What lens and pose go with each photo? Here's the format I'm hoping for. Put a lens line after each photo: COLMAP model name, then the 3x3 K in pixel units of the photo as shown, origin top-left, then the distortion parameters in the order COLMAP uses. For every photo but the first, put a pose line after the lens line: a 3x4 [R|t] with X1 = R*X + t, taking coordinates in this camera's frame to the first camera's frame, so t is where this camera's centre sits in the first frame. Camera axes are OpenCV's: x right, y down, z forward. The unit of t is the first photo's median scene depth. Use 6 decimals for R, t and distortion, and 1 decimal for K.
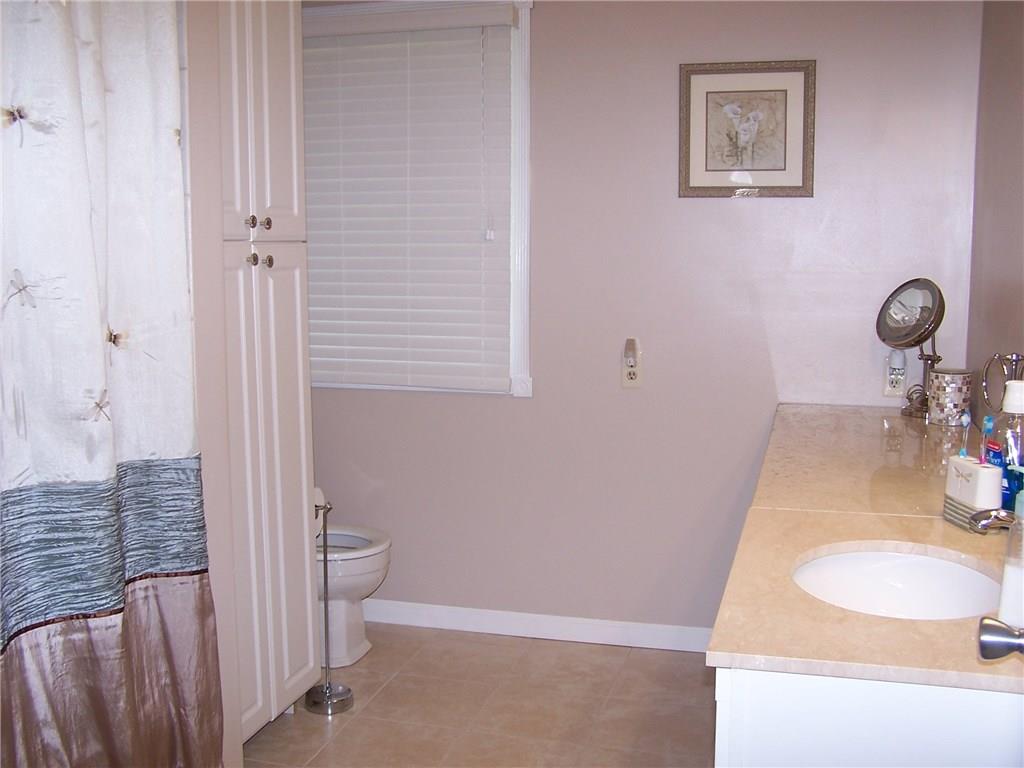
lens RADIAL K [[1130.4, 0, 512.0], [0, 1130.4, 384.0], [0, 0, 1]] dist [-0.182757, 0.306907]
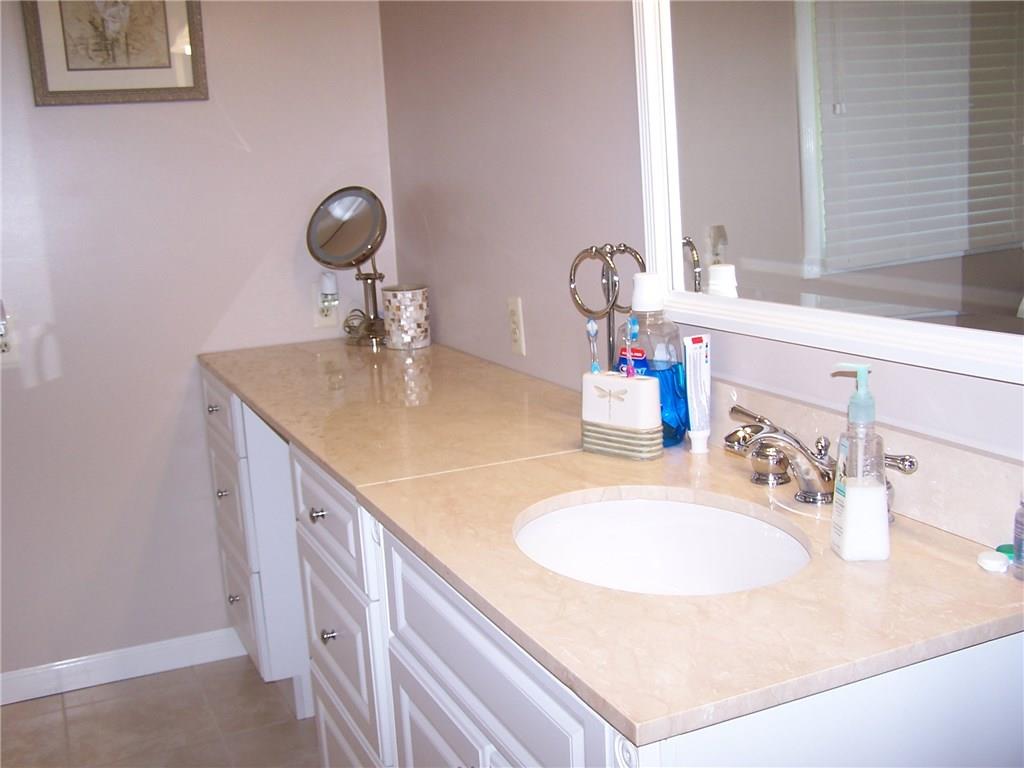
lens RADIAL K [[1130.4, 0, 512.0], [0, 1130.4, 384.0], [0, 0, 1]] dist [-0.182757, 0.306907]
pose [[0.769835, -0.161785, 0.617397, -0.097318], [0.132573, 0.986775, 0.093273, -0.007625], [-0.624322, 0.010045, 0.781102, 0.225688]]
